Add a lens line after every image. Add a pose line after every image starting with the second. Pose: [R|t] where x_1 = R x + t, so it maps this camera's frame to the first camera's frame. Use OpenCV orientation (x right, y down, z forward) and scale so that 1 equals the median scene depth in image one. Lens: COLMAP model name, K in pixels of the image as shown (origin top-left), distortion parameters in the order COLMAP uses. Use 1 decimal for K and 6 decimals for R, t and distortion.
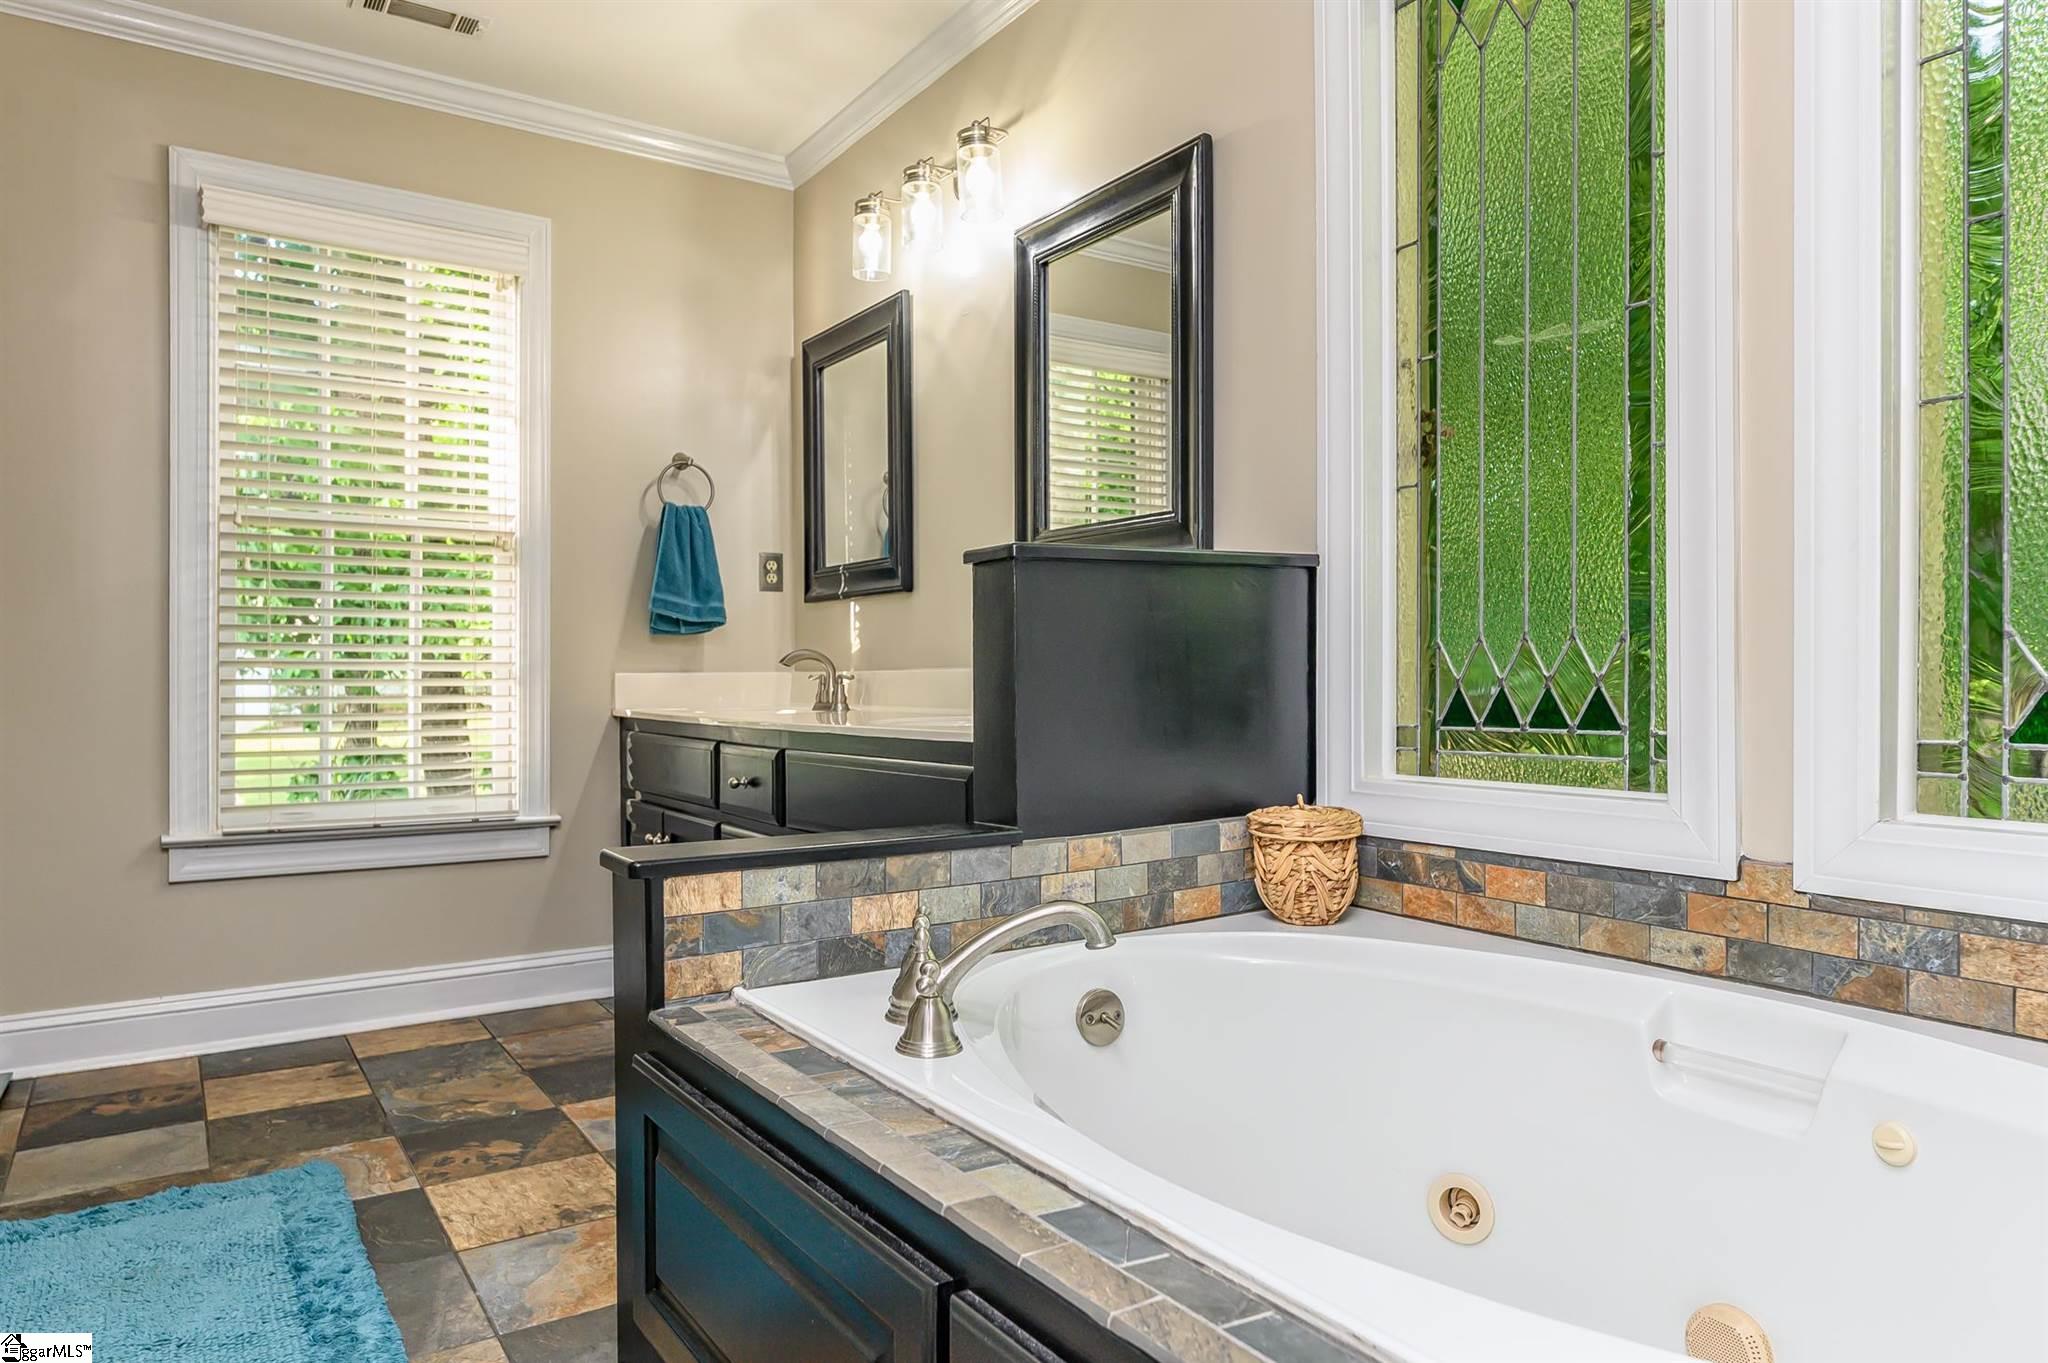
lens RADIAL K [[1348.4, 0, 1024.0], [0, 1348.4, 681.5], [0, 0, 1]] dist [-0.002138, -0.000596]
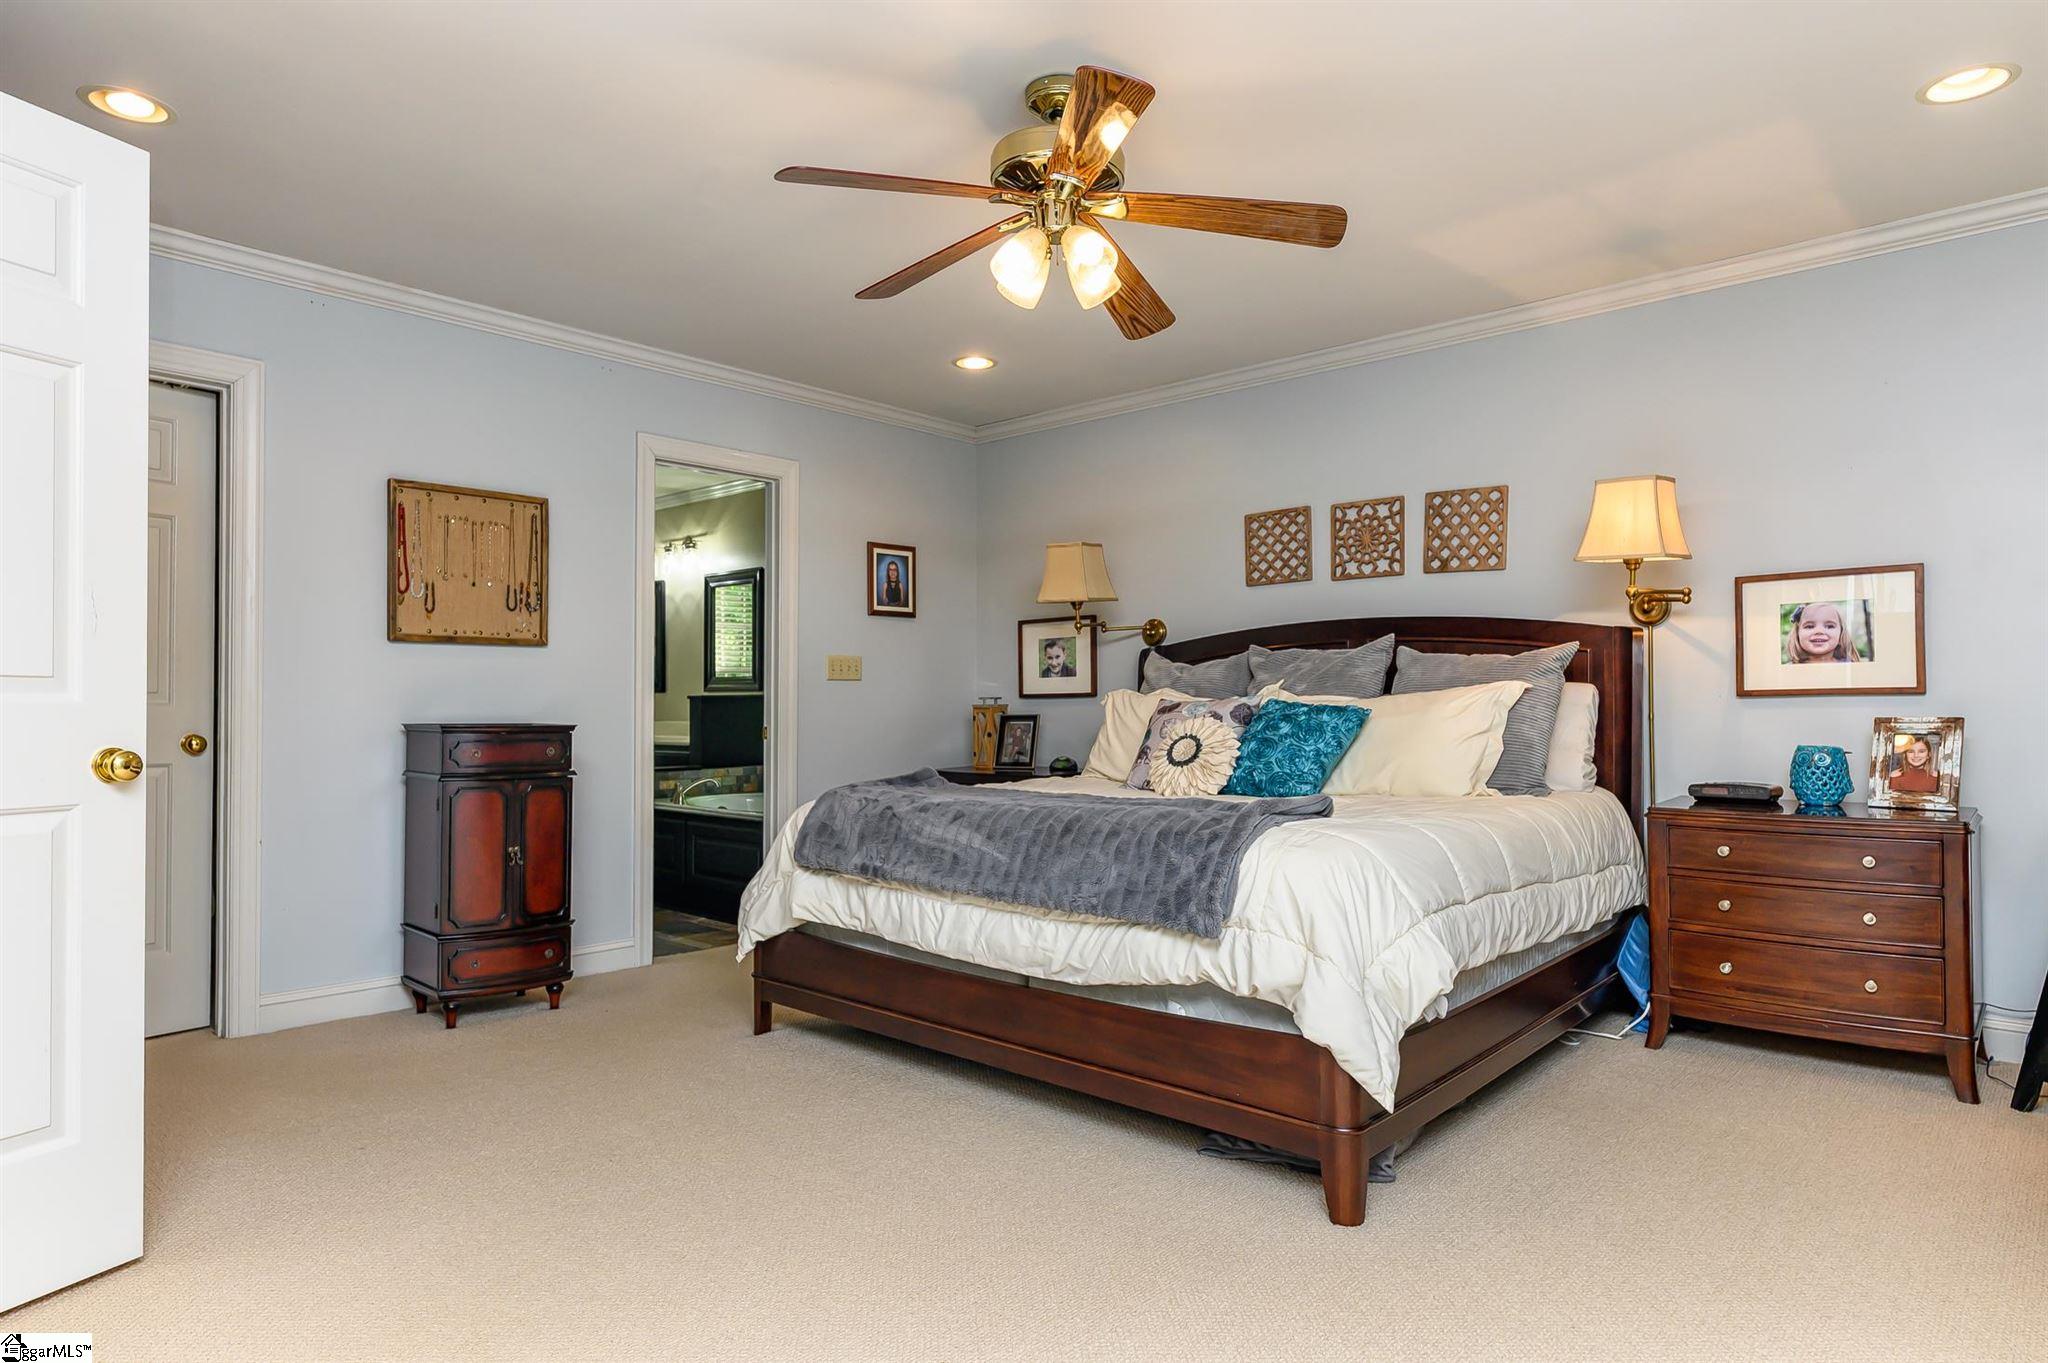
lens RADIAL K [[1174.9, 0, 1024.0], [0, 1174.9, 681.5], [0, 0, 1]] dist [-0.000734, -0.000238]
pose [[0.968710, 0.009297, 0.248021, 0.028329], [-0.004320, 0.999778, -0.020602, -0.038841], [-0.248157, 0.018886, 0.968536, -1.340300]]
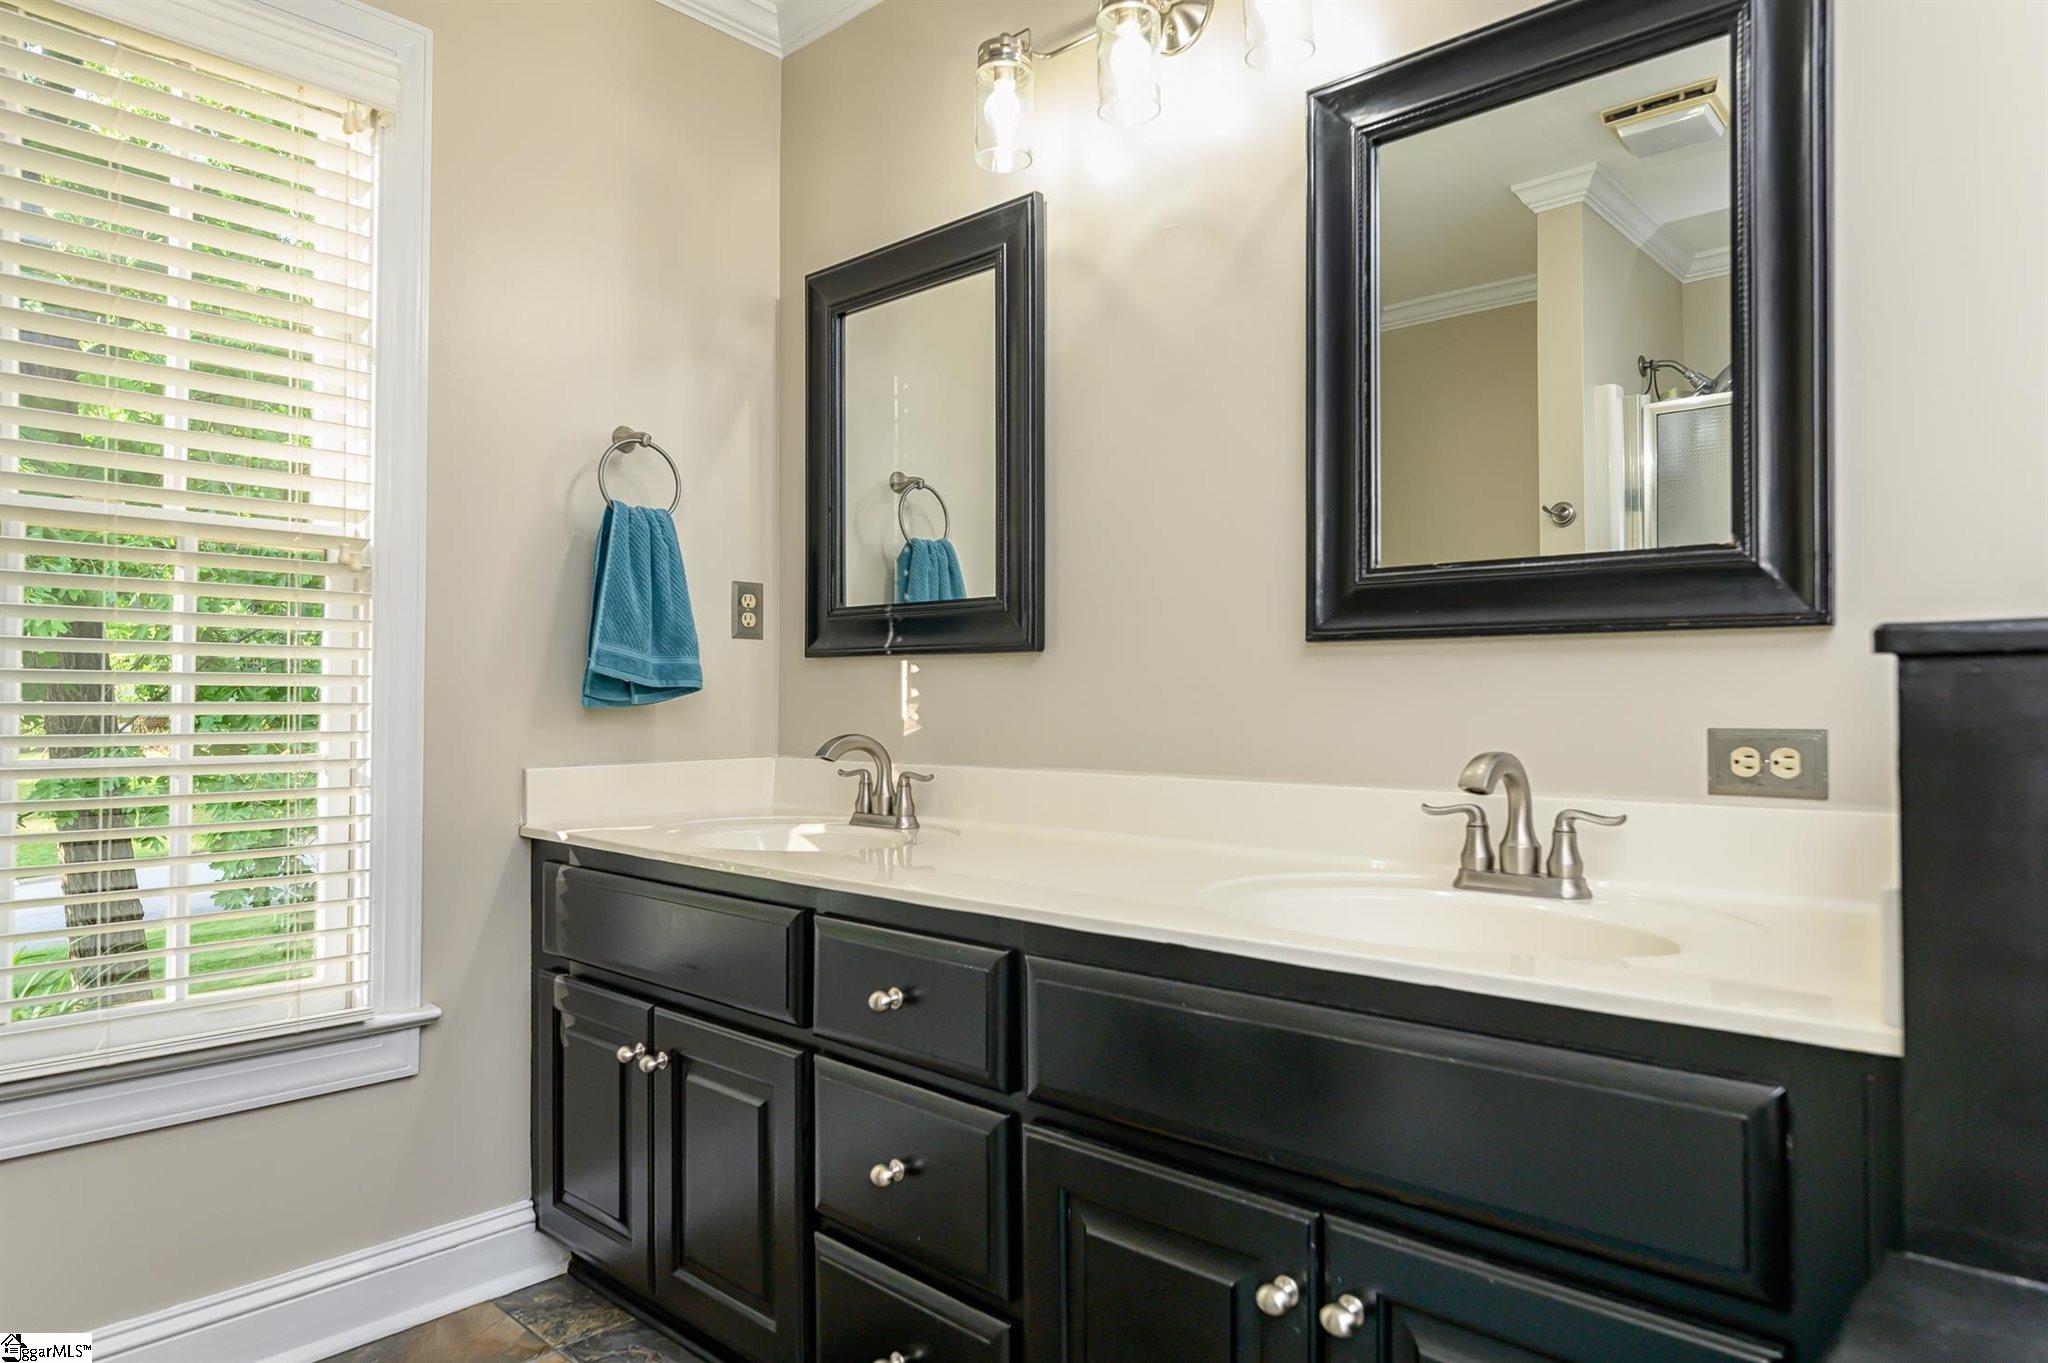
lens RADIAL K [[1268.9, 0, 1024.0], [0, 1268.9, 681.5], [0, 0, 1]] dist [0.000653, 0.001055]
pose [[0.969662, 0.006741, 0.244358, -0.223948], [-0.003386, 0.999894, -0.014146, -0.039371], [-0.244428, 0.012889, 0.969582, 0.370545]]
